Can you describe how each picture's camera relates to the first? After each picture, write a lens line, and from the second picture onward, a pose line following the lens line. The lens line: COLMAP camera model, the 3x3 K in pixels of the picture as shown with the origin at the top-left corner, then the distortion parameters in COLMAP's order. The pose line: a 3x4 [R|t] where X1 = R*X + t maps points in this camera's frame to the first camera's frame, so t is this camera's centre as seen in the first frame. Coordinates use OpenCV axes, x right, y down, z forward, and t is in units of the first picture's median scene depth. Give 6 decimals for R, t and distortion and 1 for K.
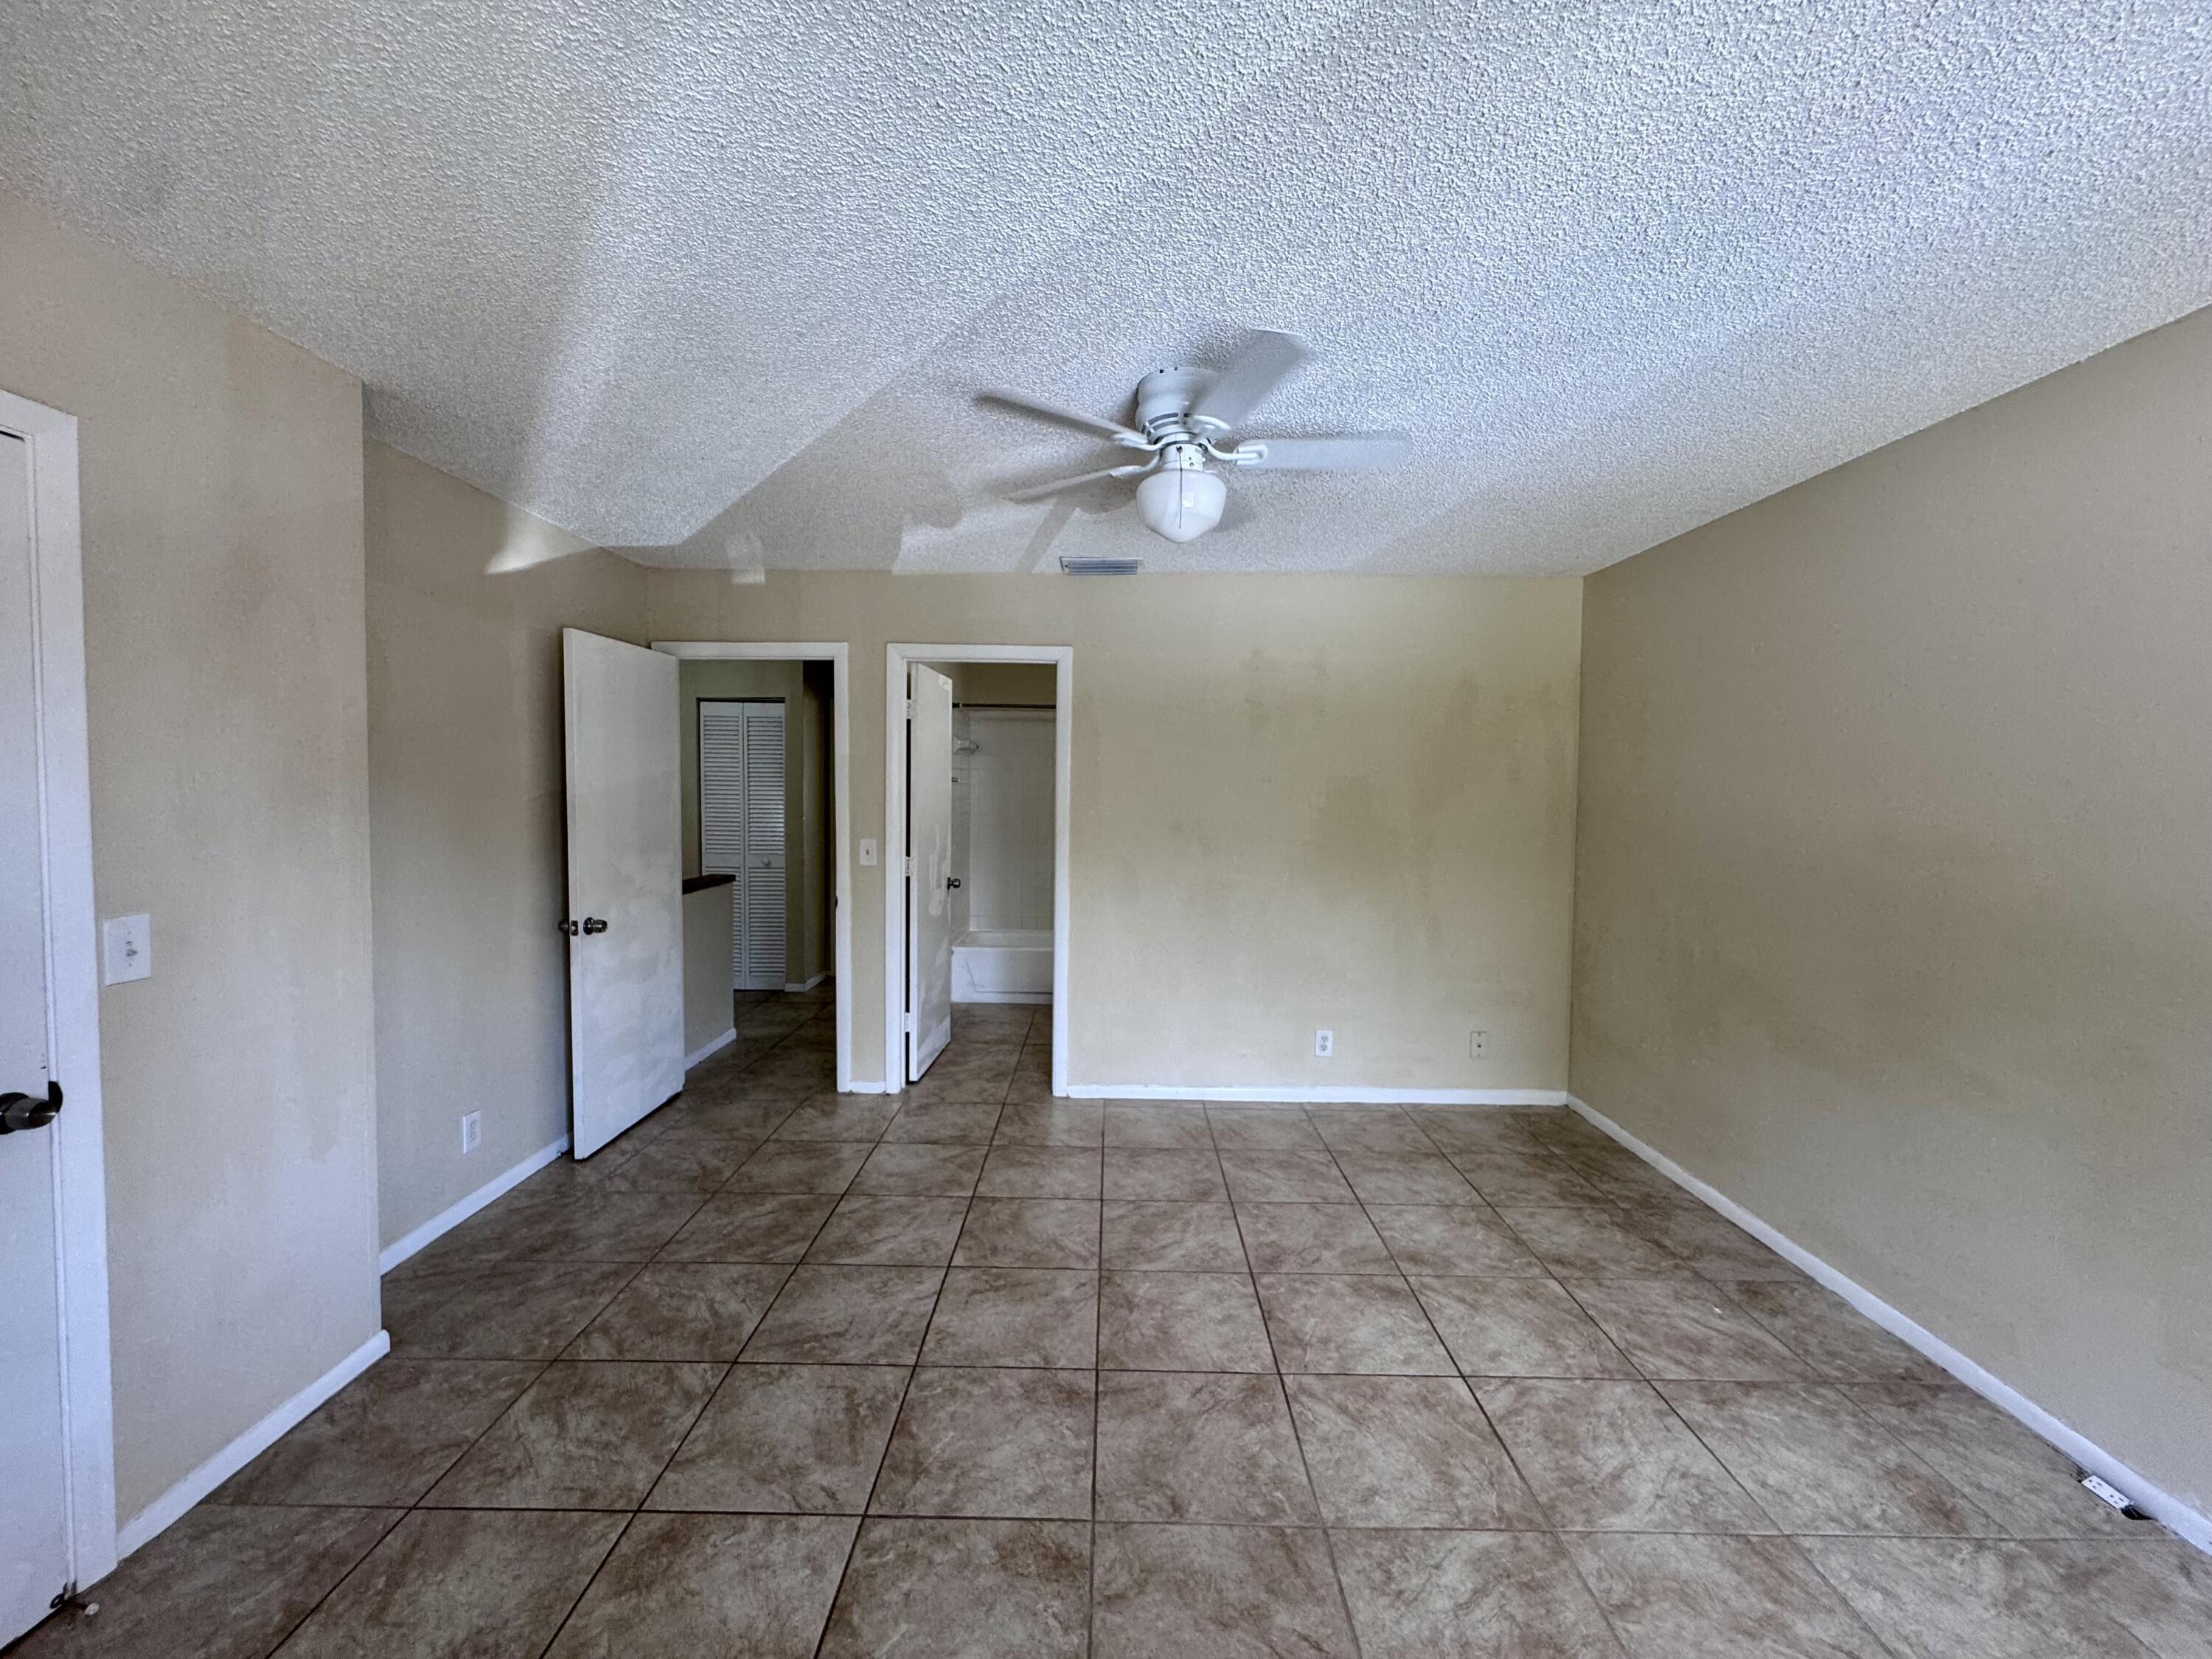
lens RADIAL K [[886.9, 0, 1104.5], [0, 886.9, 826.2], [0, 0, 1]] dist [-0.004269, 0.001034]
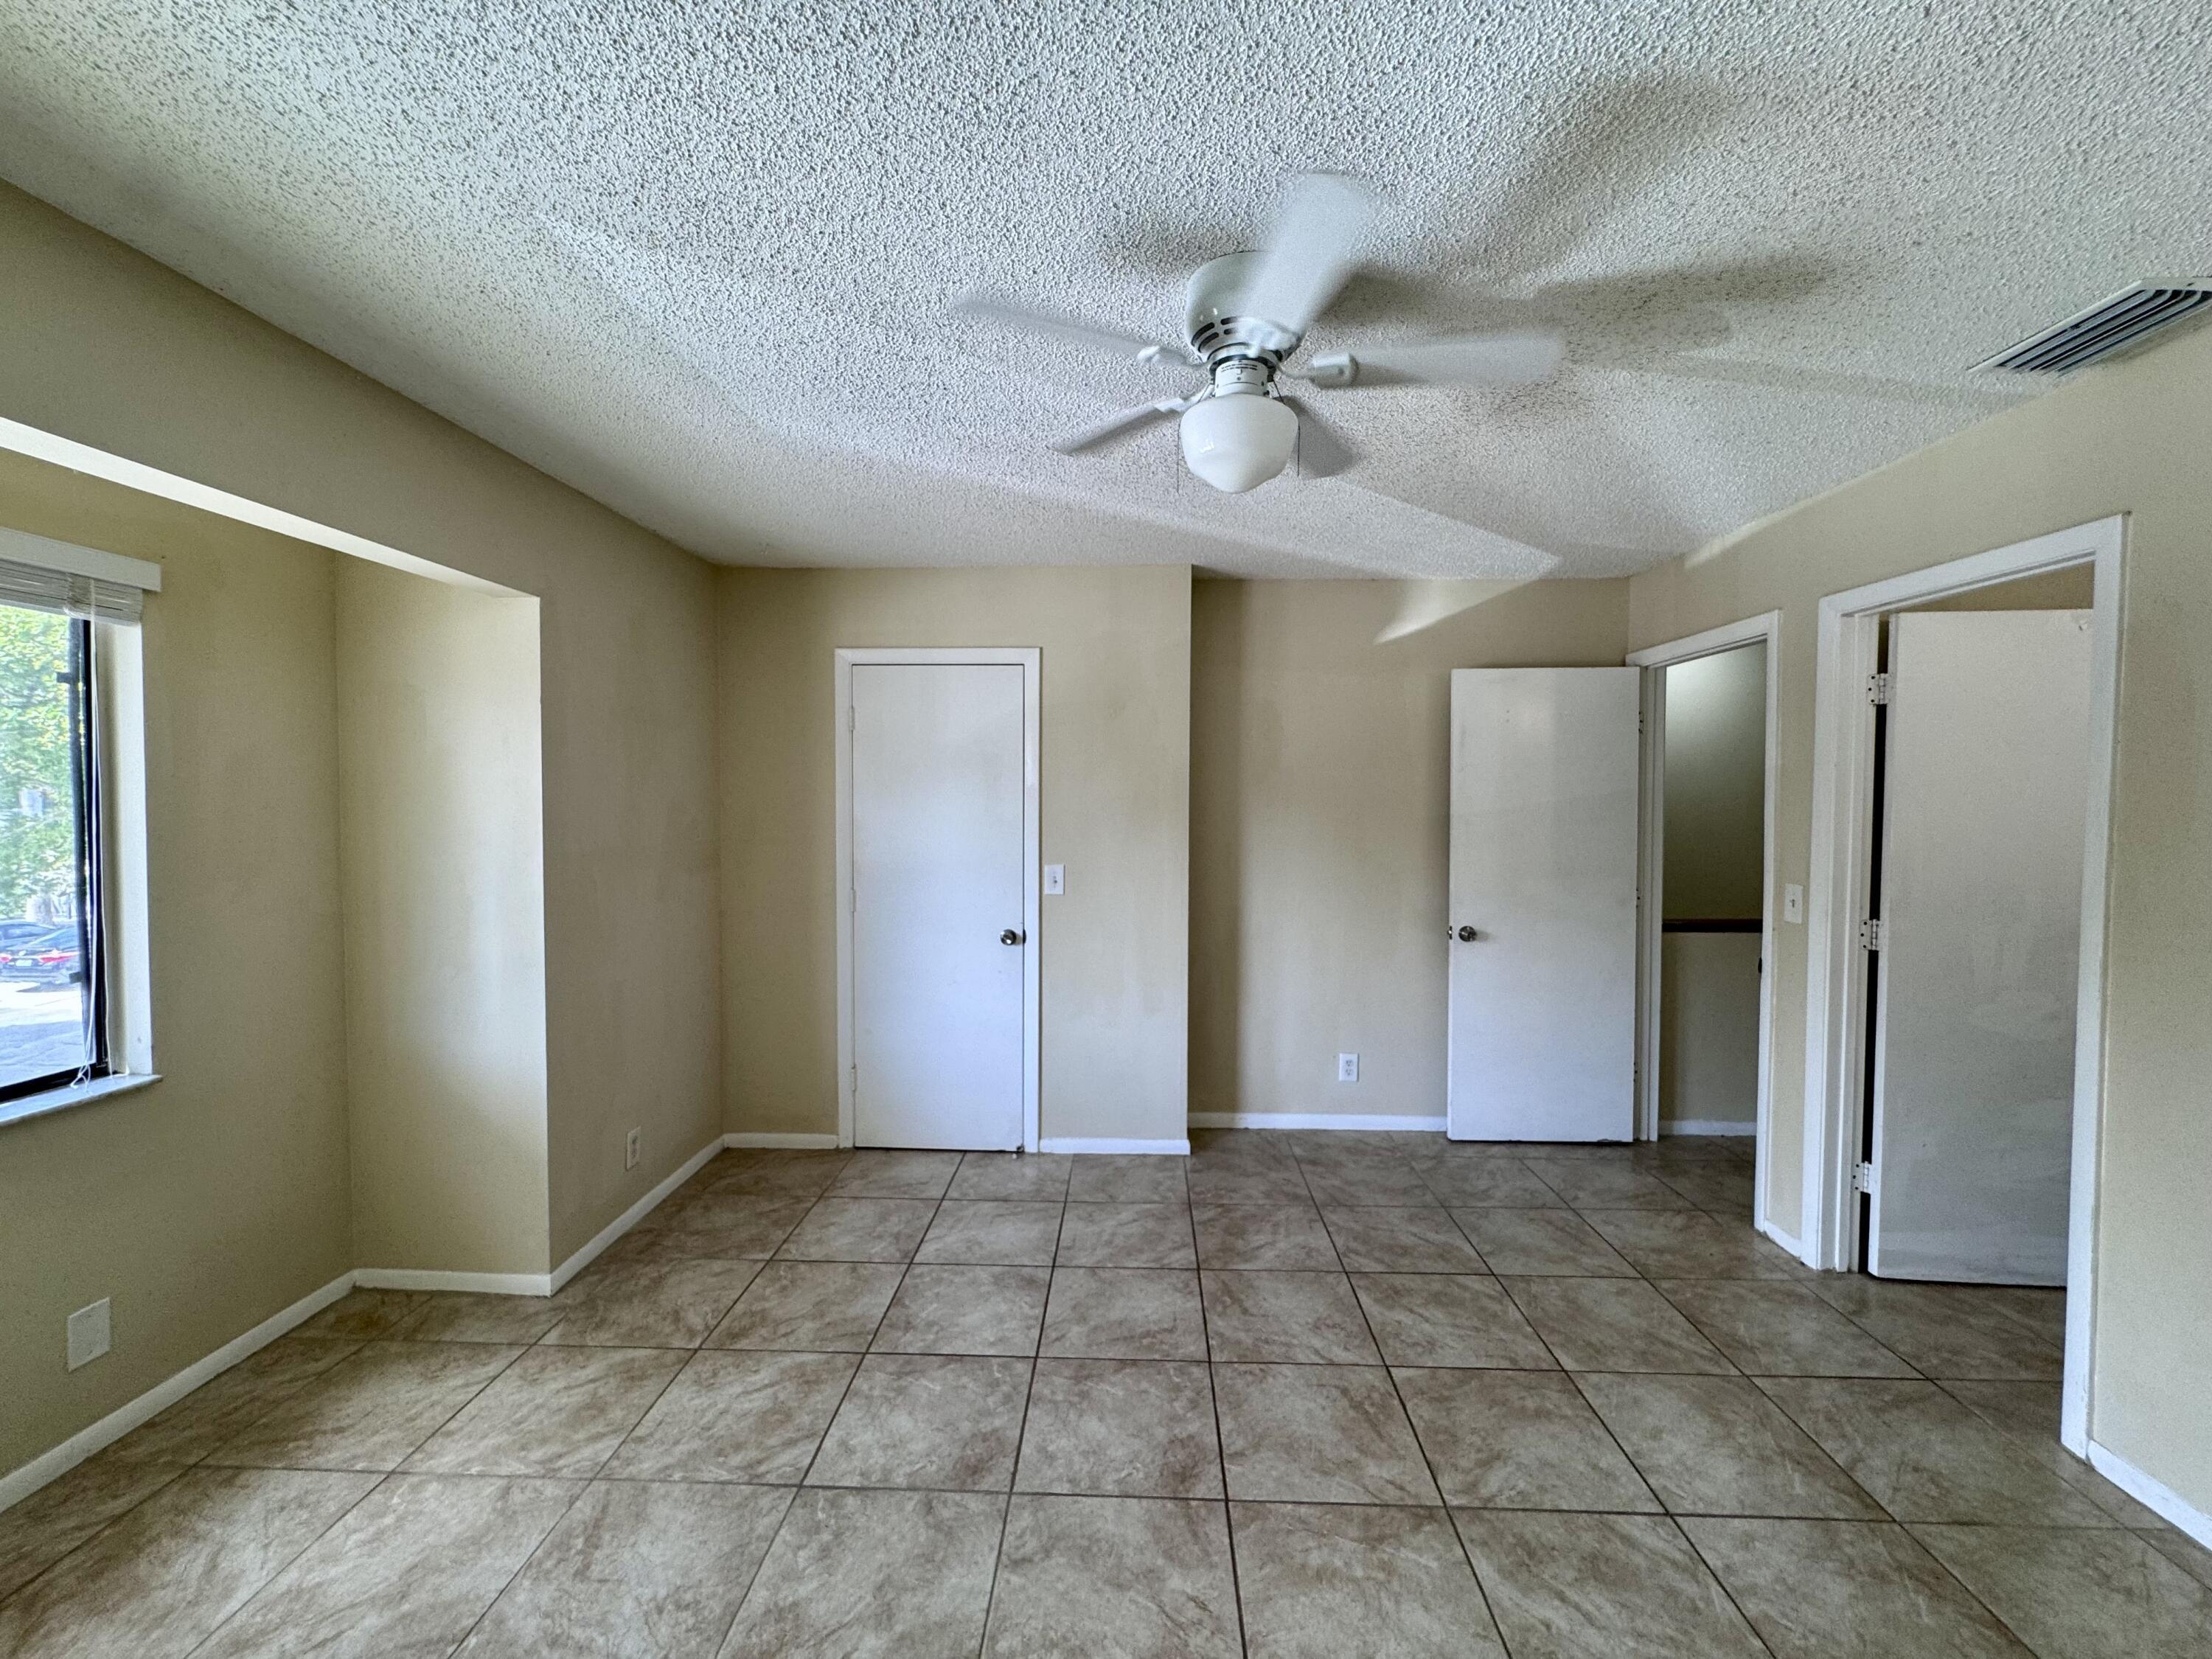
lens RADIAL K [[886.9, 0, 1103.1], [0, 886.9, 824.5], [0, 0, 1]] dist [-0.004269, 0.001034]
pose [[-0.031334, 0.020374, -0.999301, 0.730238], [-0.048947, 0.998561, 0.021893, -0.035288], [0.998310, 0.049599, -0.030291, 0.777897]]
